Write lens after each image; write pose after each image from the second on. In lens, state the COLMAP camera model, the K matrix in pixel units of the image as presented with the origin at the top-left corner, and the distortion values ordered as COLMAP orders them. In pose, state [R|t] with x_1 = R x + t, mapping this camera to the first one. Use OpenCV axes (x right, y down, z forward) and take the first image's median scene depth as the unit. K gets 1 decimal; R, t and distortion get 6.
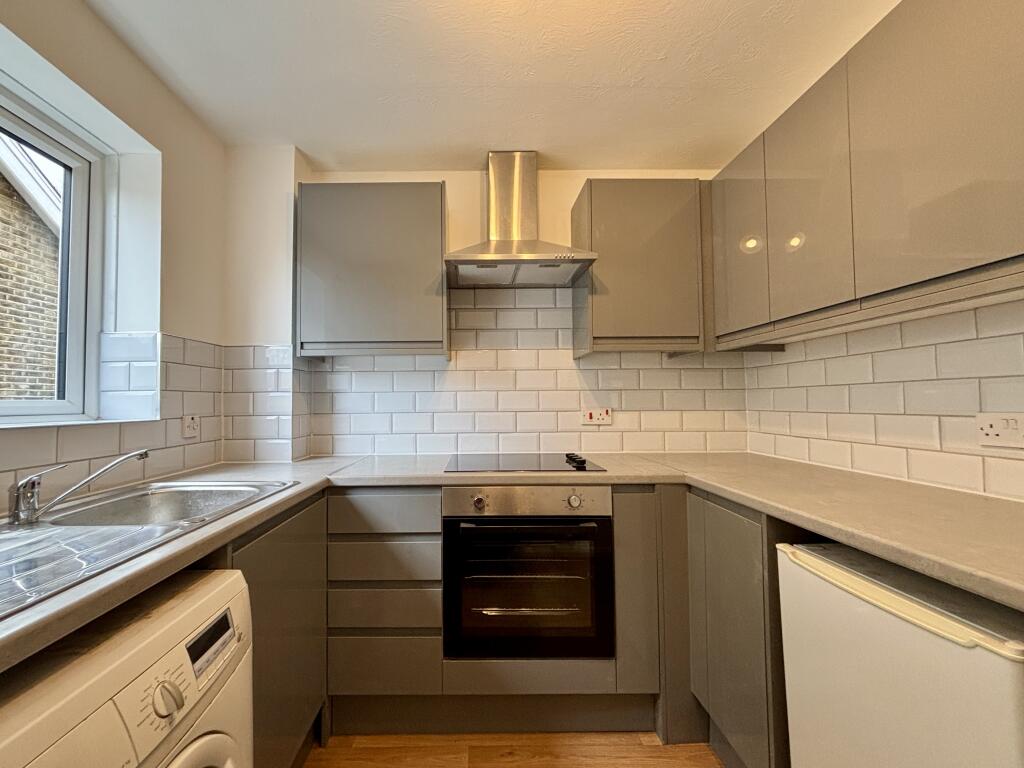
lens RADIAL K [[434.0, 0, 512.0], [0, 434.0, 381.4], [0, 0, 1]] dist [0.001360, 0.000064]
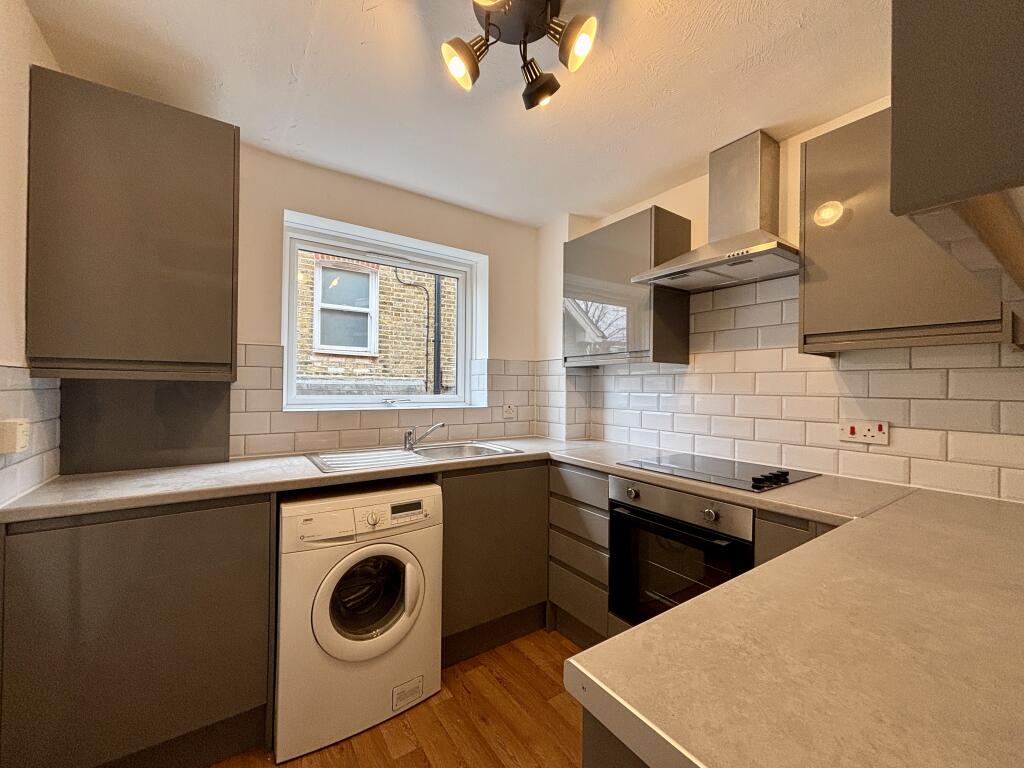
lens RADIAL K [[412.4, 0, 513.1], [0, 412.4, 385.4], [0, 0, 1]] dist [-0.003707, -0.000315]
pose [[0.567431, 0.013685, -0.823307, 0.522006], [0.016610, 0.999468, 0.028061, -0.038292], [0.823254, -0.029598, 0.566902, 0.096171]]
